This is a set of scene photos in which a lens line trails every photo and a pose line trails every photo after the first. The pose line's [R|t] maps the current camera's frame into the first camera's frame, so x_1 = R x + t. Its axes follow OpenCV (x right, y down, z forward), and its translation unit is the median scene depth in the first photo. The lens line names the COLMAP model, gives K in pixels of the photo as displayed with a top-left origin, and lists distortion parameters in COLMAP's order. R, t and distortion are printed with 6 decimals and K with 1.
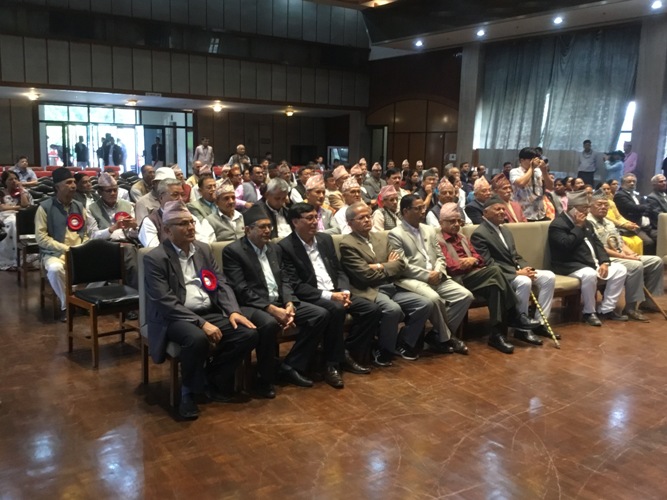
lens RADIAL K [[637.4, 0, 333.5], [0, 637.4, 250.0], [0, 0, 1]] dist [0.153395, -0.334963]
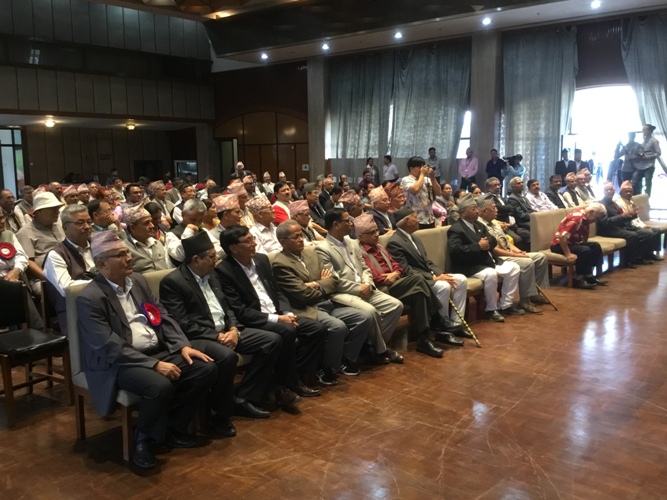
lens RADIAL K [[637.4, 0, 333.5], [0, 637.4, 250.0], [0, 0, 1]] dist [0.153395, -0.334963]
pose [[0.967736, -0.069488, 0.242193, -0.121003], [0.073632, 0.997253, -0.008090, -0.013932], [-0.240966, 0.025662, 0.970194, 0.041267]]
